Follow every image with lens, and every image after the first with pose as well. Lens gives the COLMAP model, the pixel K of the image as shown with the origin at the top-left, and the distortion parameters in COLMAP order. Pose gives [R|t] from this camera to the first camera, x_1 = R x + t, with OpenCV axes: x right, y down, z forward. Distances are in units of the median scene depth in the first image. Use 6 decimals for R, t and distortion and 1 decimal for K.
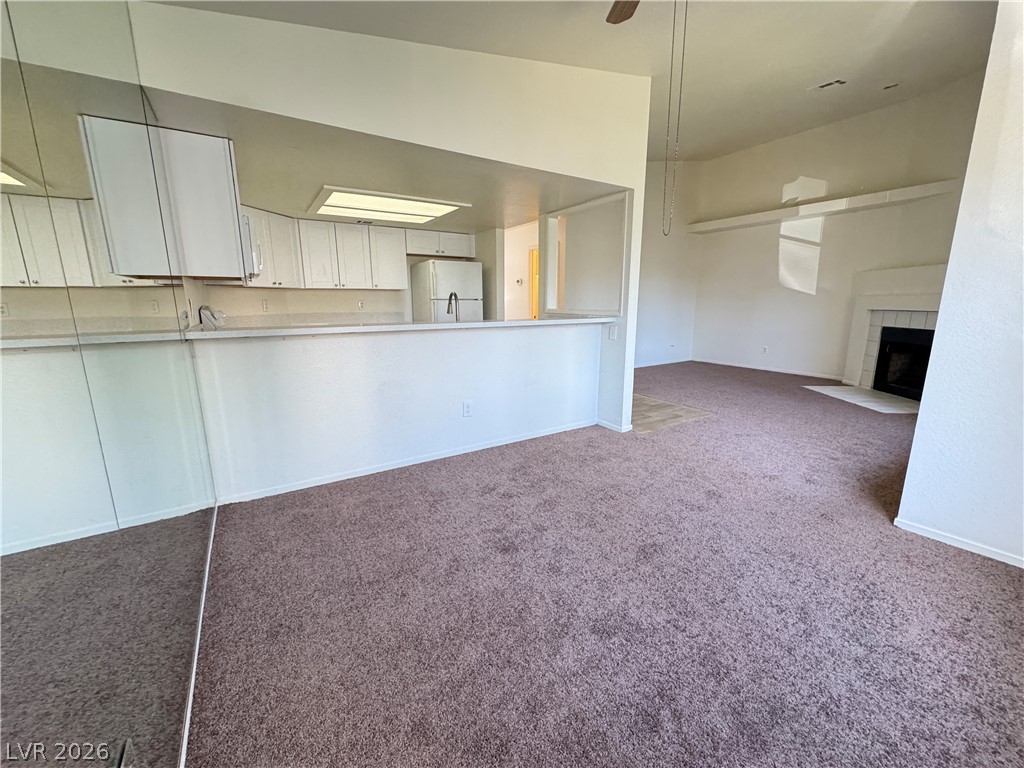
lens RADIAL K [[410.5, 0, 513.4], [0, 410.5, 384.9], [0, 0, 1]] dist [-0.001590, 0.000399]
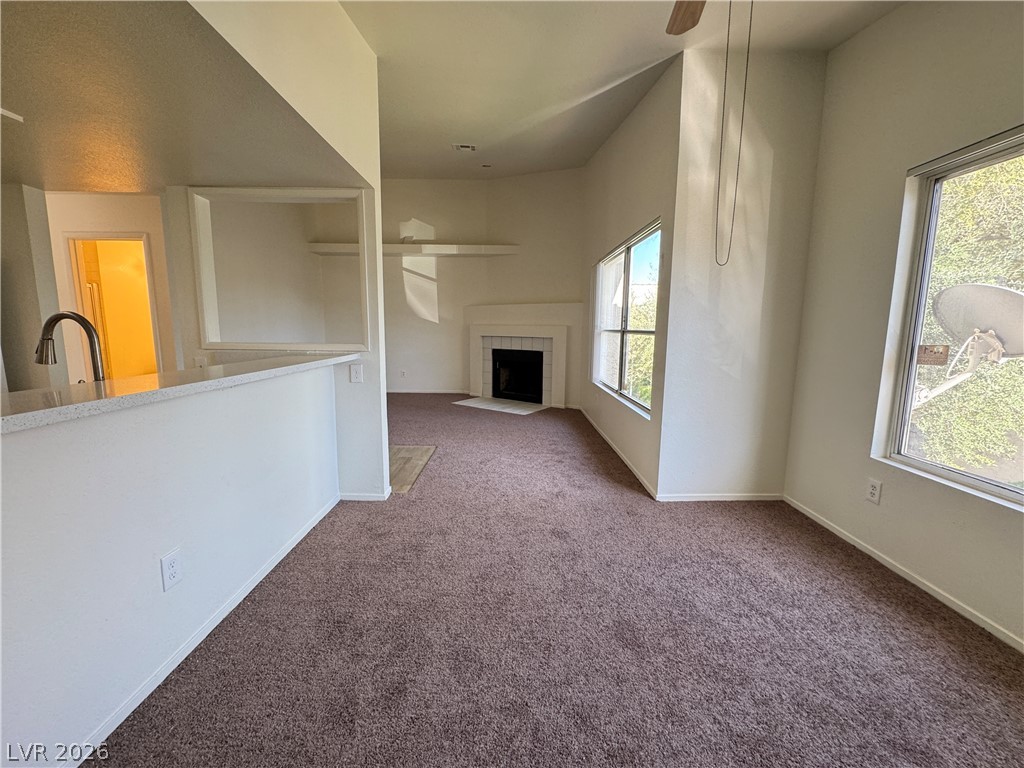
lens RADIAL K [[410.5, 0, 510.8], [0, 410.5, 381.3], [0, 0, 1]] dist [-0.001590, 0.000399]
pose [[0.535569, -0.104356, 0.838019, -0.224918], [0.157862, 0.987215, 0.022047, -0.081607], [-0.829606, 0.120484, 0.545196, 0.349955]]
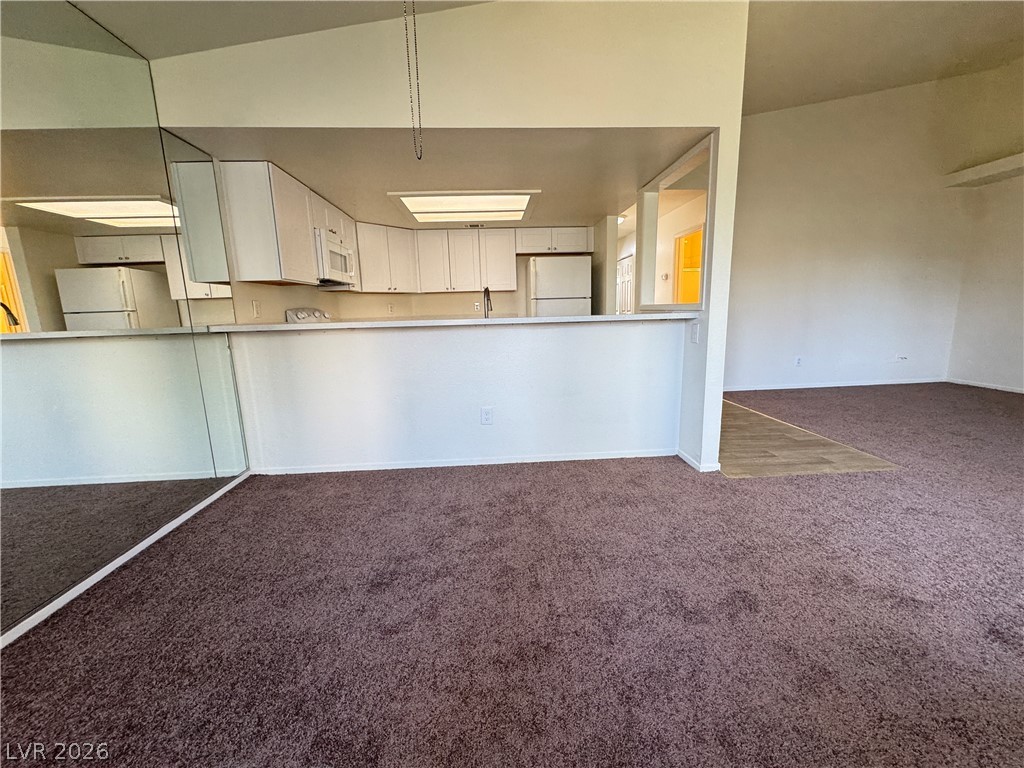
lens RADIAL K [[410.5, 0, 513.9], [0, 410.5, 381.8], [0, 0, 1]] dist [-0.001590, 0.000399]
pose [[0.872937, 0.062295, -0.483839, 0.308654], [-0.073632, 0.997276, -0.004445, -0.013220], [0.482244, 0.039506, 0.875146, 0.204565]]
